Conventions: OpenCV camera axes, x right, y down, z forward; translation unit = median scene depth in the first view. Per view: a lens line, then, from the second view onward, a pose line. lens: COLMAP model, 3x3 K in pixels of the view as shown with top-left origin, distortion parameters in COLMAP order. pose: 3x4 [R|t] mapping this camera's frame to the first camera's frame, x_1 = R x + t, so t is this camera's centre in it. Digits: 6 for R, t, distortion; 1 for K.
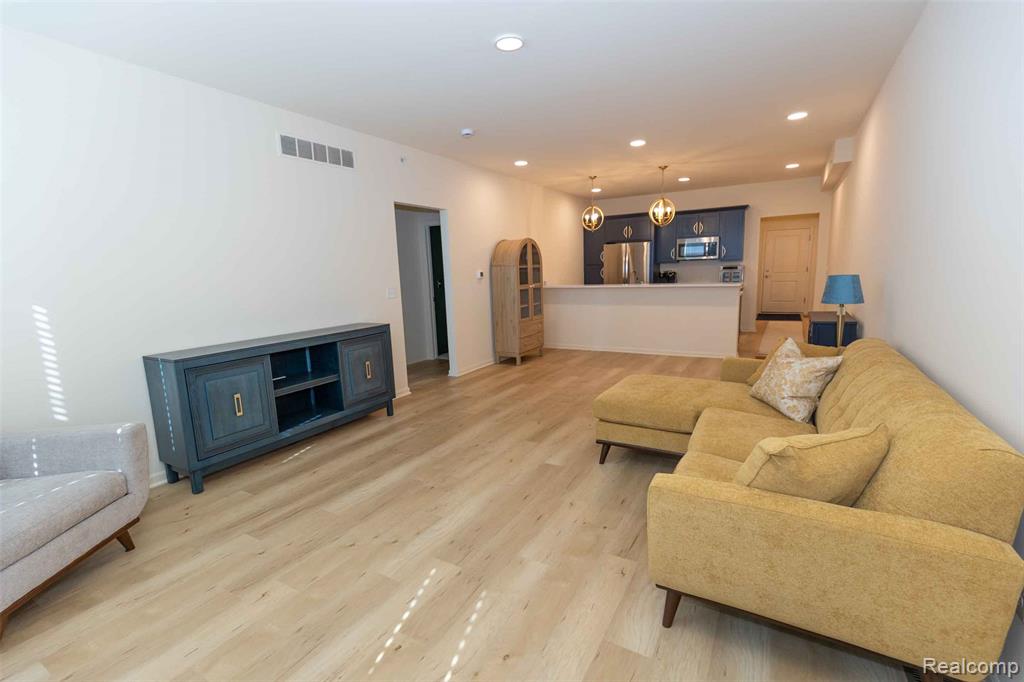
lens RADIAL K [[459.8, 0, 511.4], [0, 459.8, 341.5], [0, 0, 1]] dist [0.009170, -0.001798]
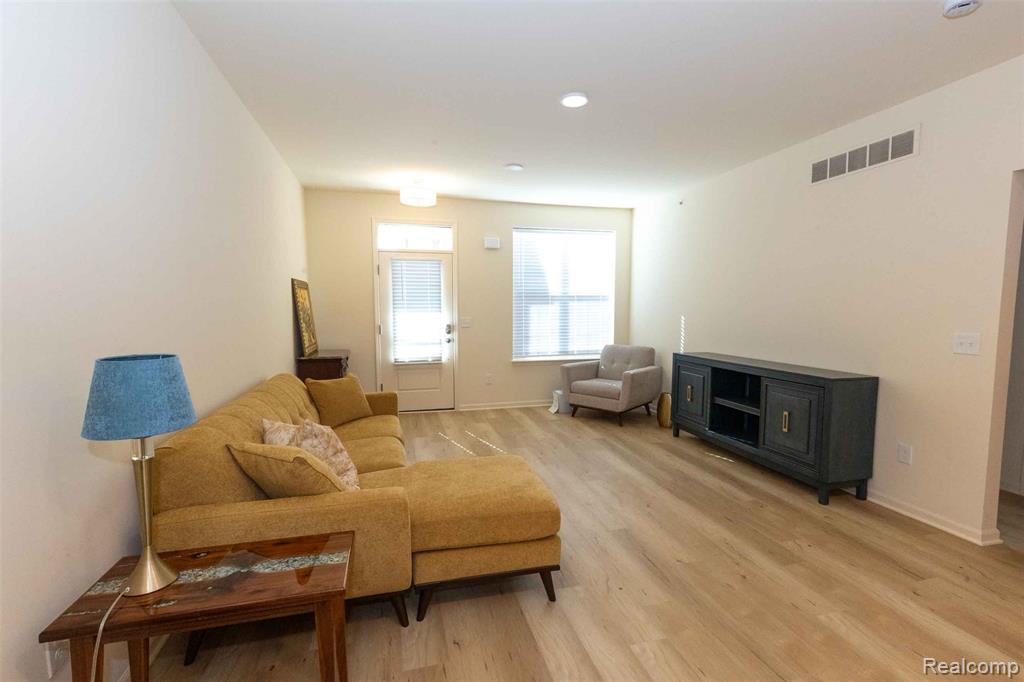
lens RADIAL K [[459.8, 0, 511.9], [0, 459.8, 336.2], [0, 0, 1]] dist [0.009170, -0.001798]
pose [[-0.707643, 0.082311, -0.701759, 0.391153], [-0.086098, 0.975745, 0.201266, -0.136646], [0.701305, 0.202845, -0.683393, 0.755606]]
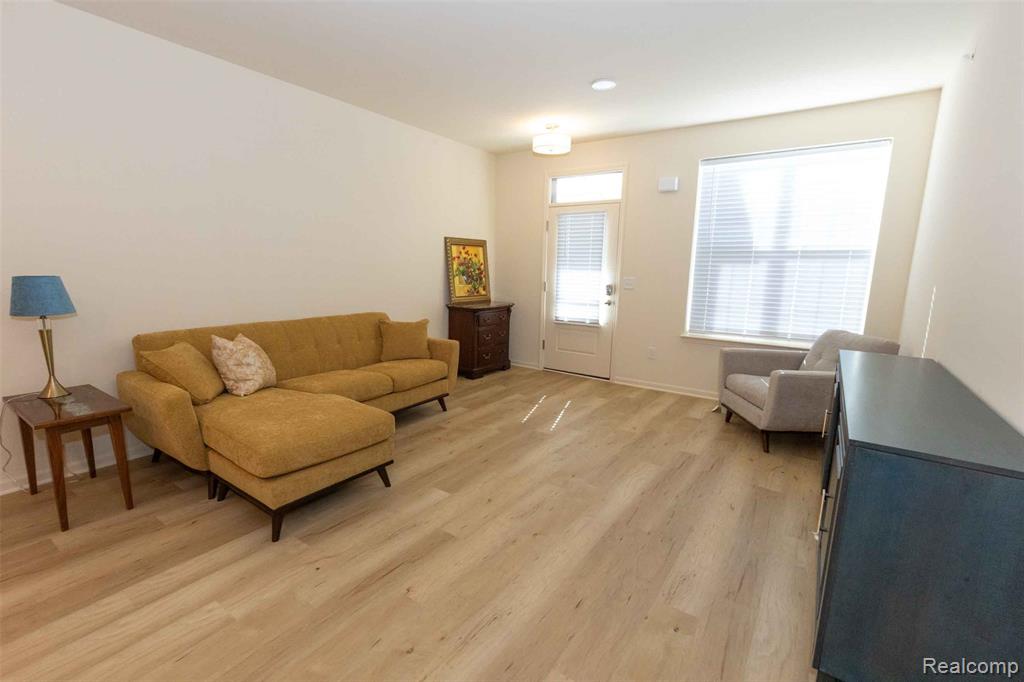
lens RADIAL K [[459.8, 0, 505.6], [0, 459.8, 340.9], [0, 0, 1]] dist [0.009170, -0.001798]
pose [[-0.996730, 0.002764, 0.080762, -0.047920], [0.028166, 0.948625, 0.315146, -0.131881], [-0.075742, 0.316390, -0.945601, 0.853377]]
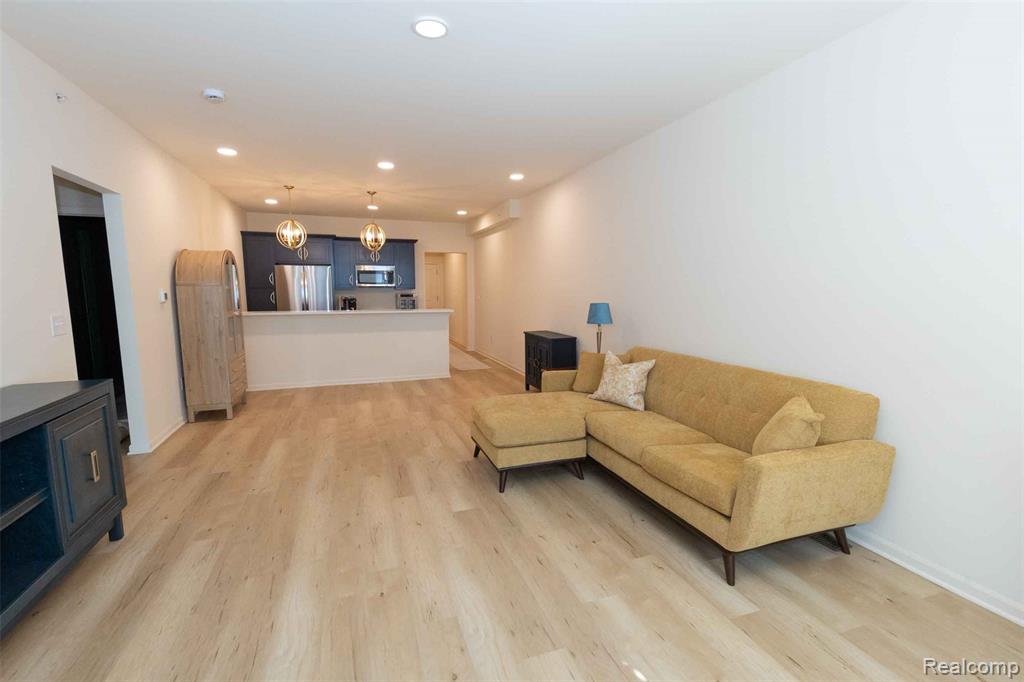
lens RADIAL K [[459.8, 0, 513.7], [0, 459.8, 343.8], [0, 0, 1]] dist [0.009170, -0.001798]
pose [[0.641054, -0.057049, 0.765373, -0.256328], [0.097257, 0.995233, -0.007278, -0.019353], [-0.761309, 0.079103, 0.643546, 0.162278]]
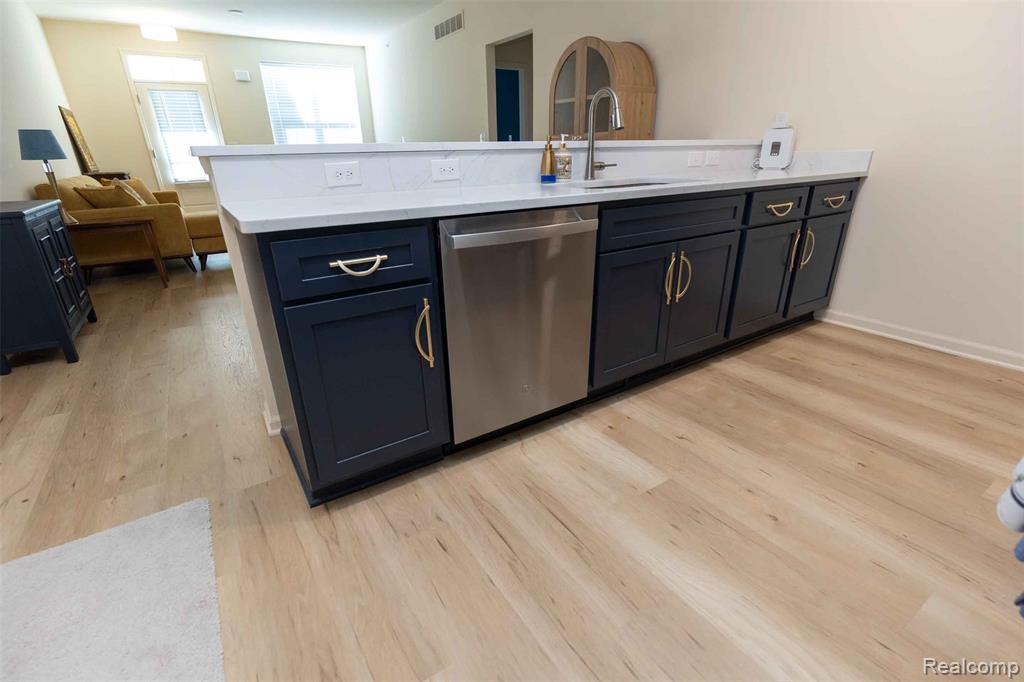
lens RADIAL K [[469.5, 0, 511.1], [0, 469.5, 343.4], [0, 0, 1]] dist [-0.001757, -0.000006]
pose [[-0.440734, 0.384859, -0.810948, 0.642035], [-0.104852, 0.875168, 0.472322, -0.167211], [0.891493, 0.293198, -0.345363, 1.226265]]
